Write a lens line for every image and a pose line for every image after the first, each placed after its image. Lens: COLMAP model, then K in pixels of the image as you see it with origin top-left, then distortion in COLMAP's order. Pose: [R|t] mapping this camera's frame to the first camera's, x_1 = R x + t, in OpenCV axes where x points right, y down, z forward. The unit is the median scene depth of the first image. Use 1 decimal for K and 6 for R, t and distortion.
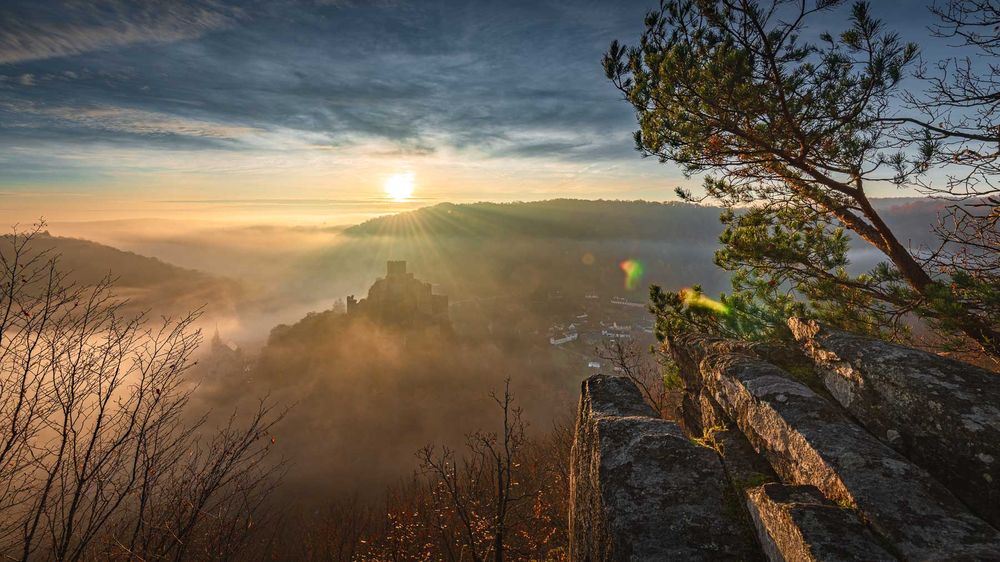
lens RADIAL K [[450.1, 0, 513.2], [0, 450.1, 233.5], [0, 0, 1]] dist [0.015966, -0.004904]
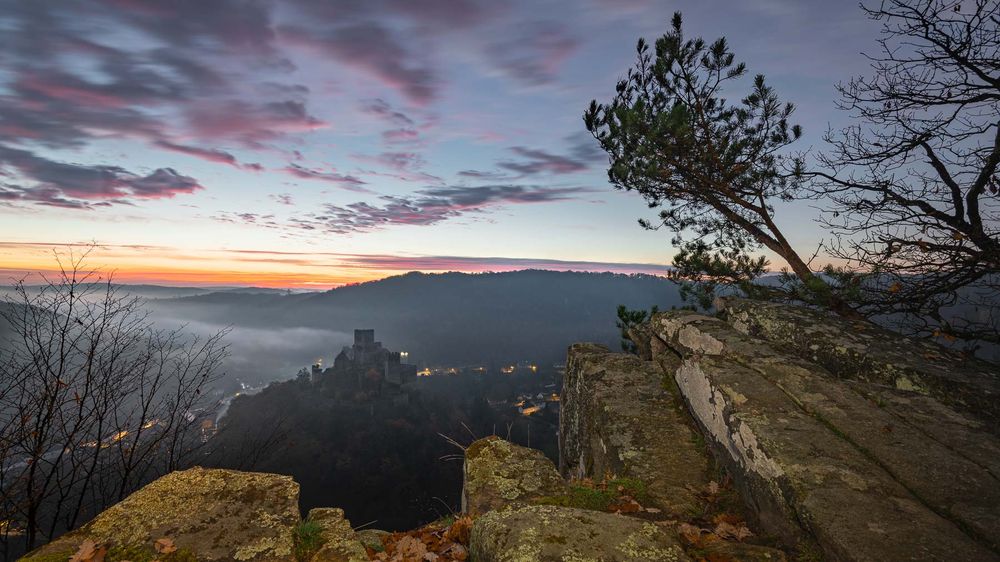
lens RADIAL K [[450.1, 0, 507.6], [0, 450.1, 303.9], [0, 0, 1]] dist [0.015966, -0.004904]
pose [[0.998343, 0.012964, 0.056071, -0.083787], [-0.012878, 0.999915, -0.001896, 0.158382], [-0.056091, 0.001171, 0.998425, -0.272235]]
